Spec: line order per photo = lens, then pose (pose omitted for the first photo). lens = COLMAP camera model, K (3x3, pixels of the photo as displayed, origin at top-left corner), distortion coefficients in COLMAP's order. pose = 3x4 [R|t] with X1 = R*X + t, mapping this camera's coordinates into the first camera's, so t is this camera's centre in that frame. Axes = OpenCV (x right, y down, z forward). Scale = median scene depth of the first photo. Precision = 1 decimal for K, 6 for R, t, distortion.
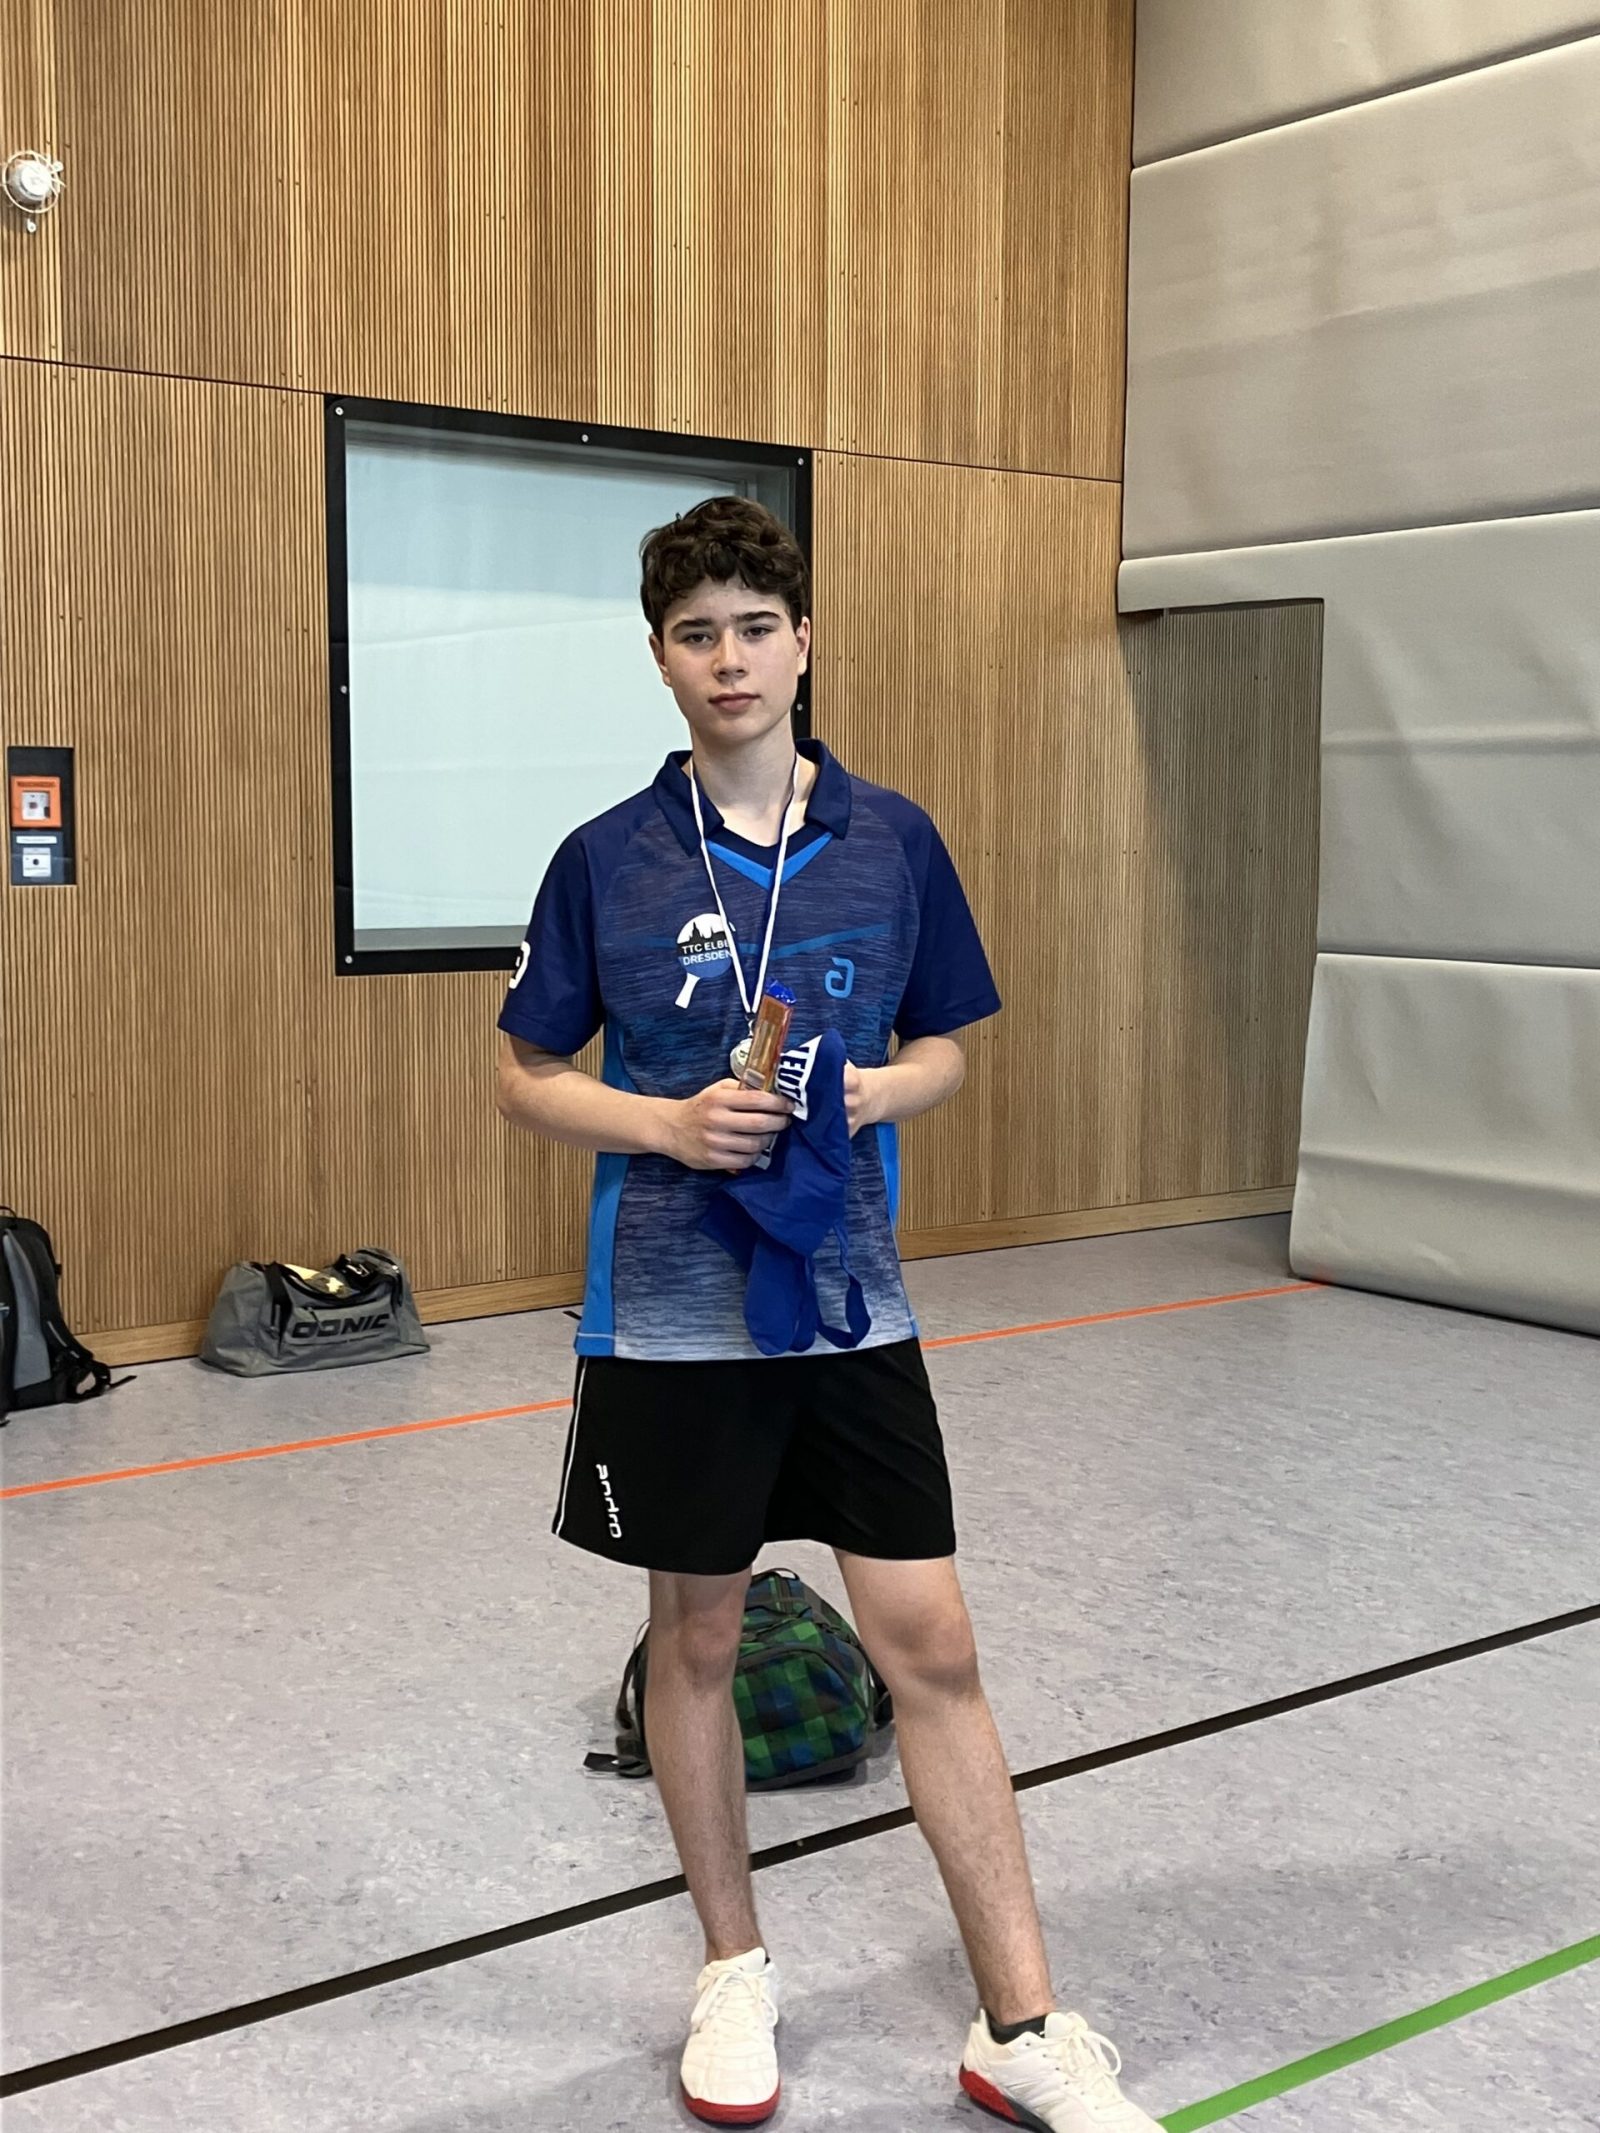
lens RADIAL K [[2537.3, 0, 814.2], [0, 2537.3, 1064.8], [0, 0, 1]] dist [0.145760, -0.425920]
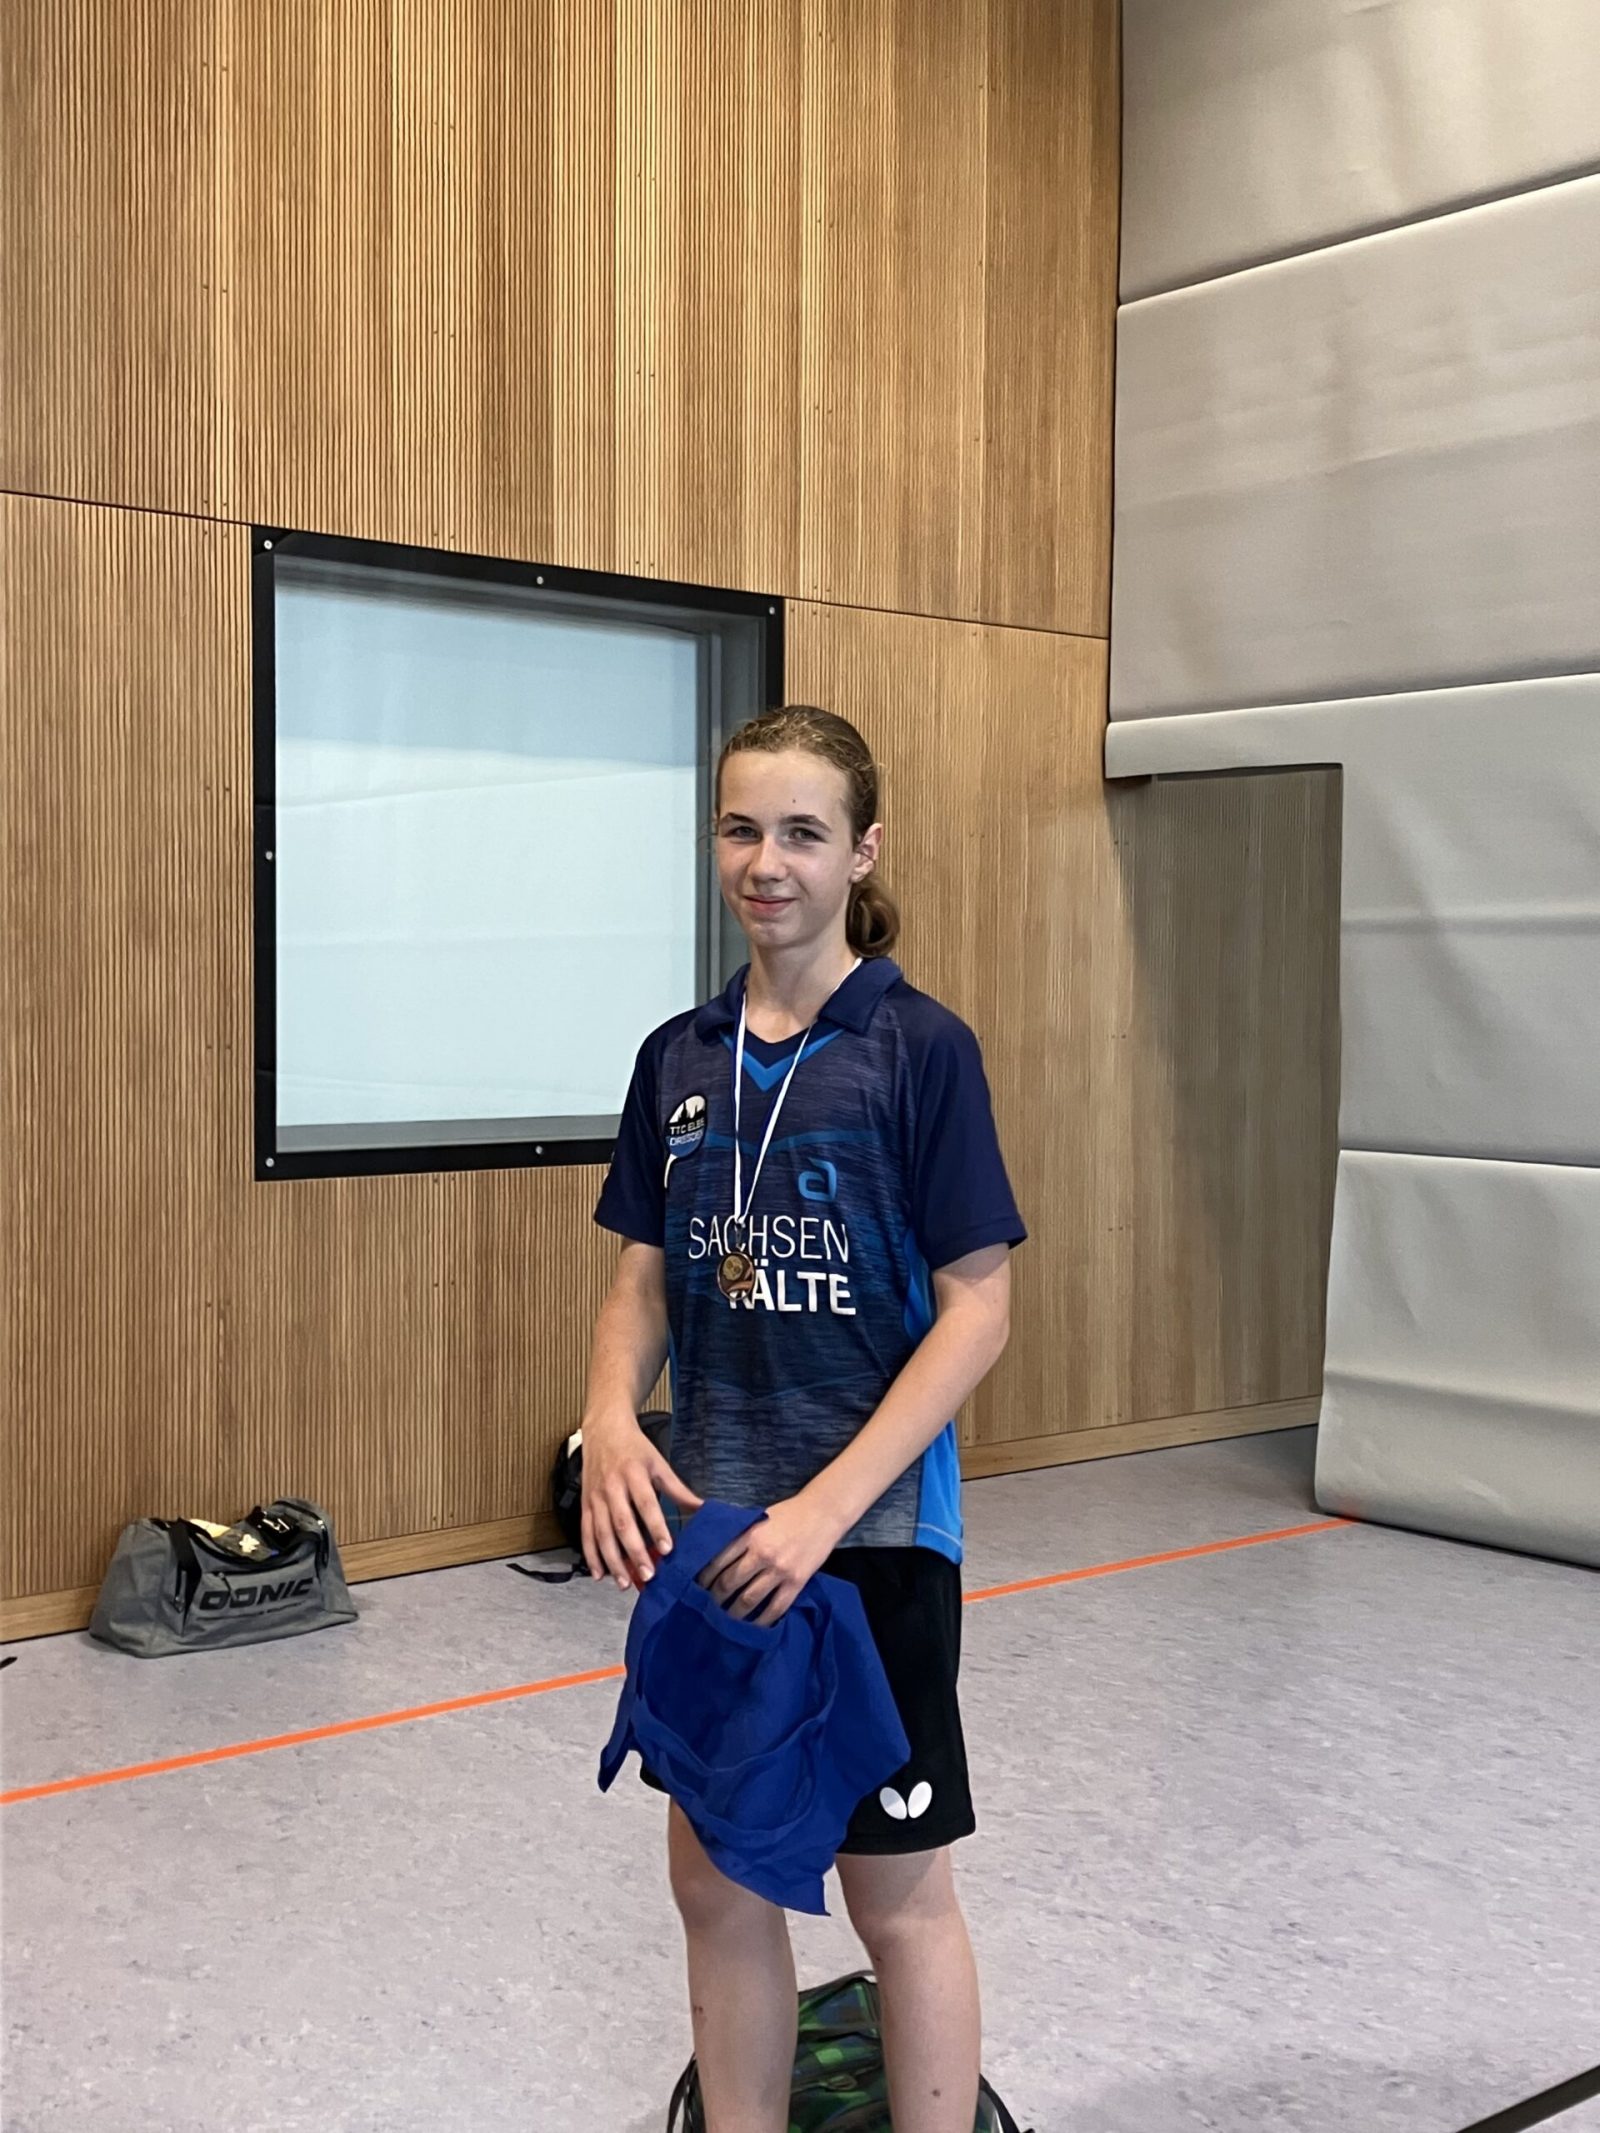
lens RADIAL K [[2548.2, 0, 800.0], [0, 2548.2, 1066.5], [0, 0, 1]] dist [0.159290, -0.500747]
pose [[0.998944, 0.001113, 0.045938, -0.042132], [0.001943, 0.997790, -0.066413, -0.015674], [-0.045910, 0.066432, 0.996734, 0.116754]]
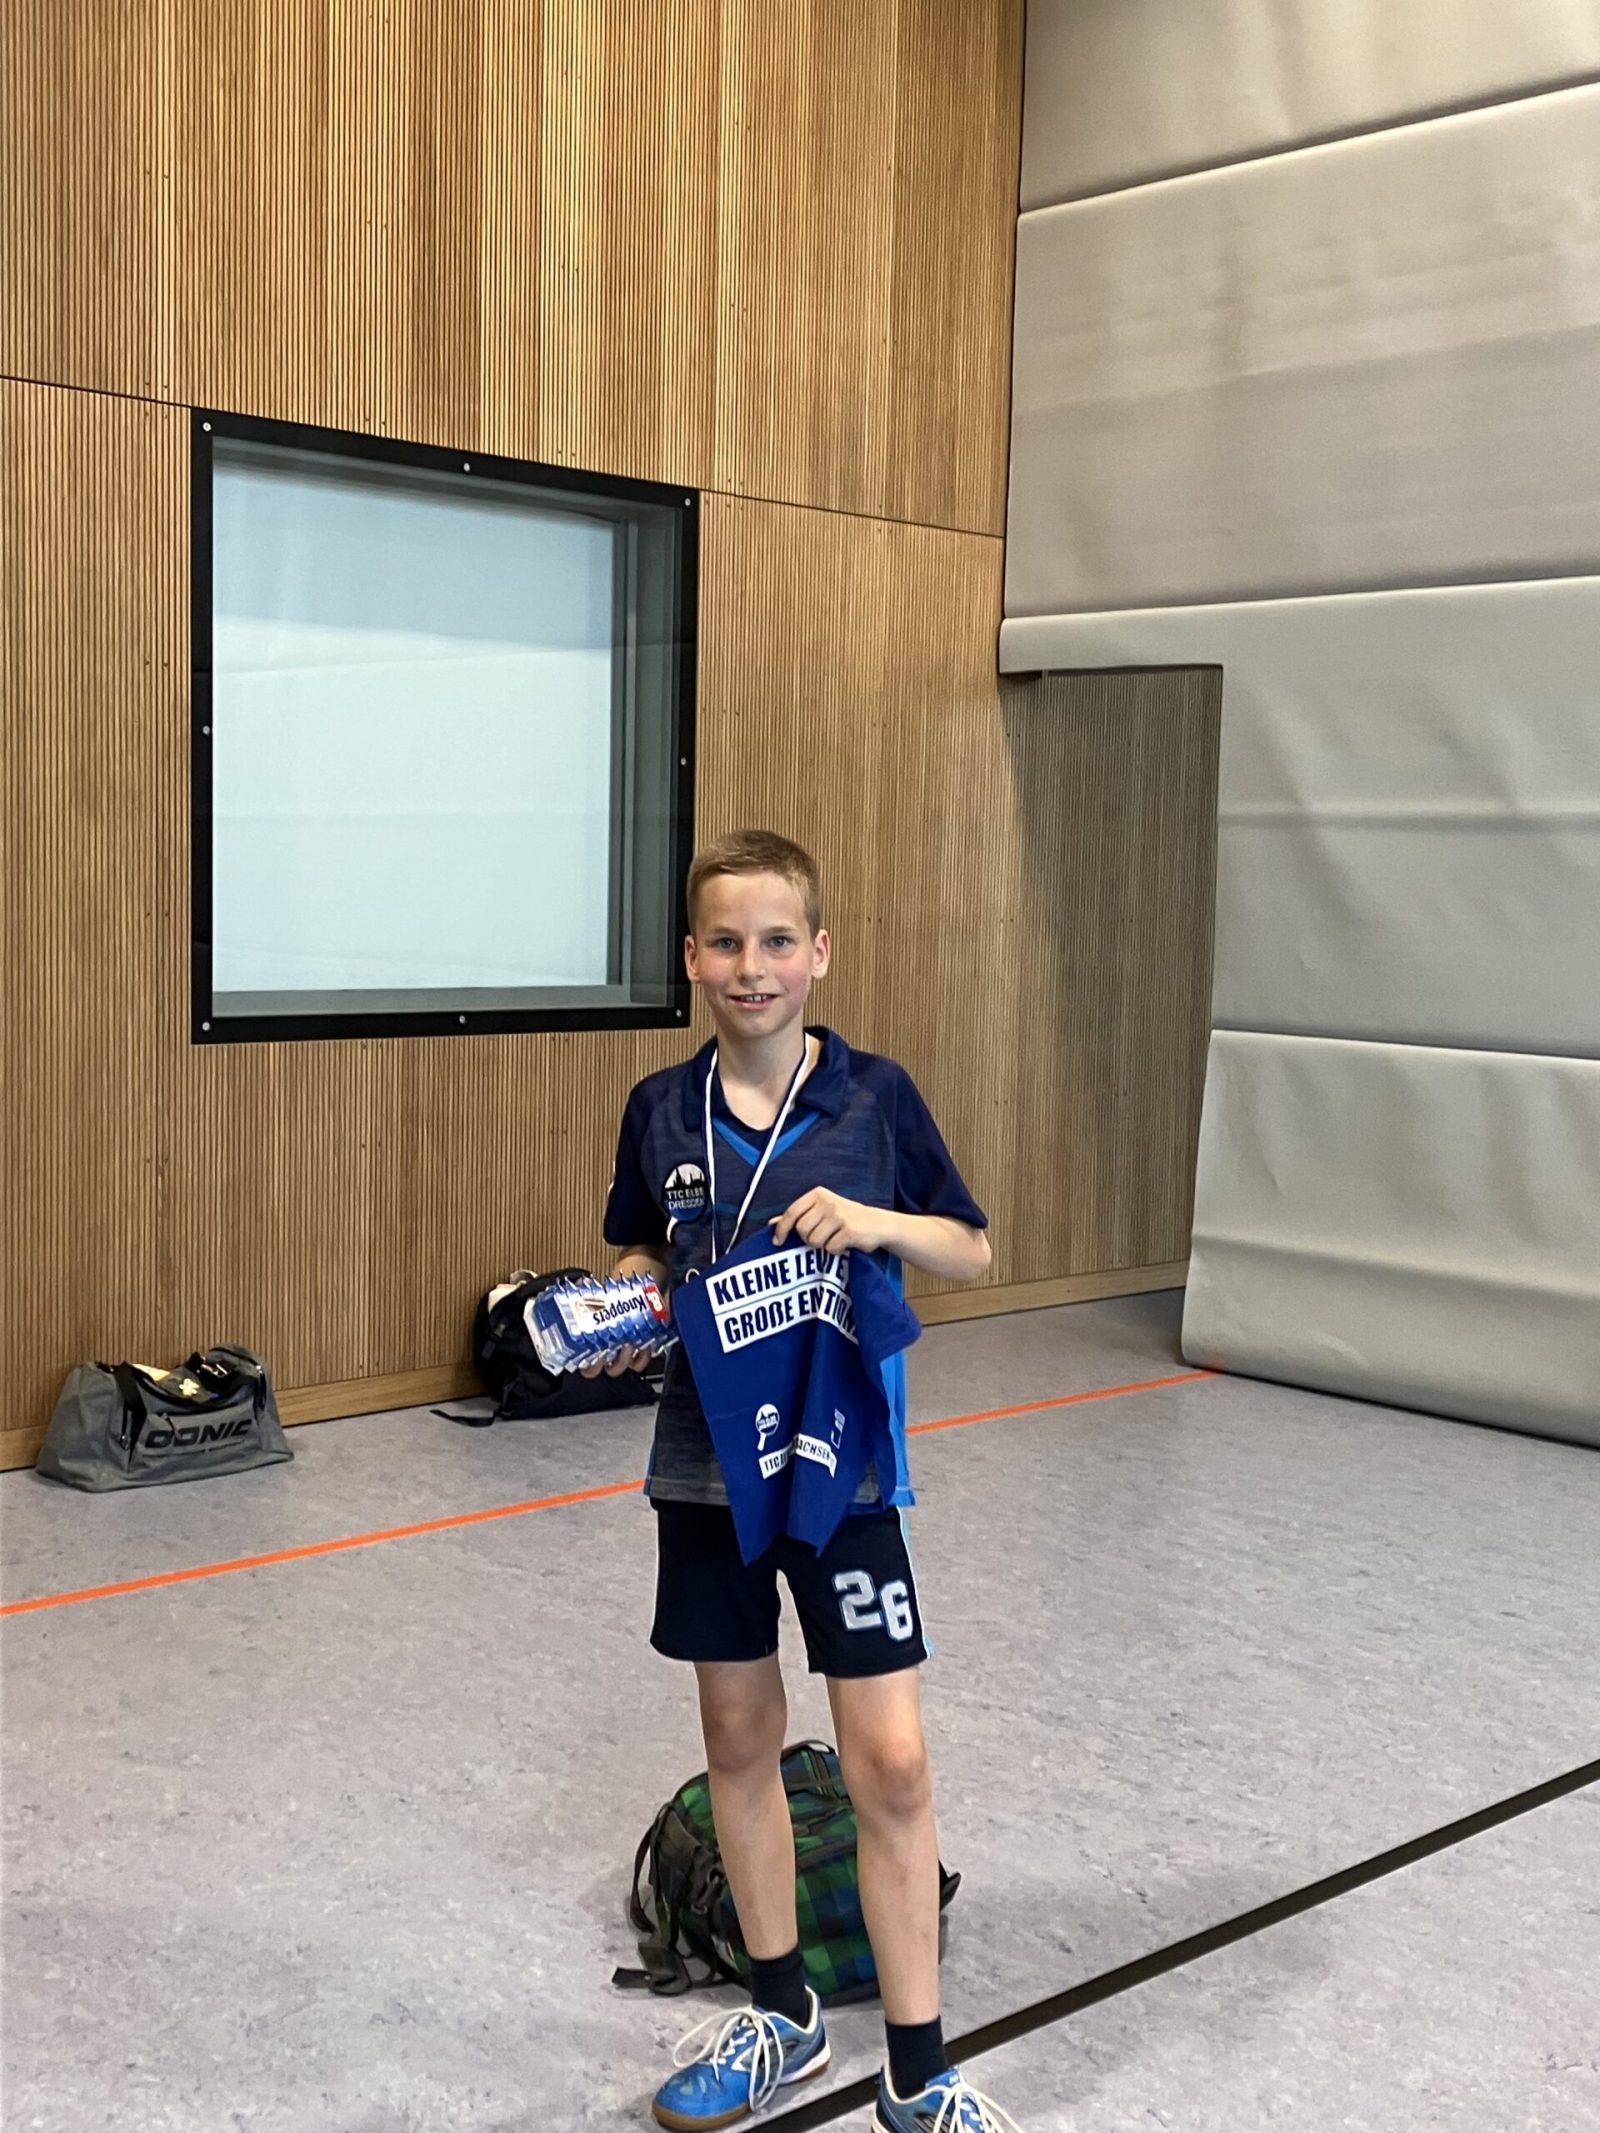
lens RADIAL K [[2542.7, 0, 844.1], [0, 2542.7, 1068.0], [0, 0, 1]] dist [0.144906, -0.432661]
pose [[0.992806, 0.011113, 0.119221, -0.066244], [-0.008807, 0.999764, -0.019853, -0.010461], [-0.119414, 0.018660, 0.992669, 0.067851]]
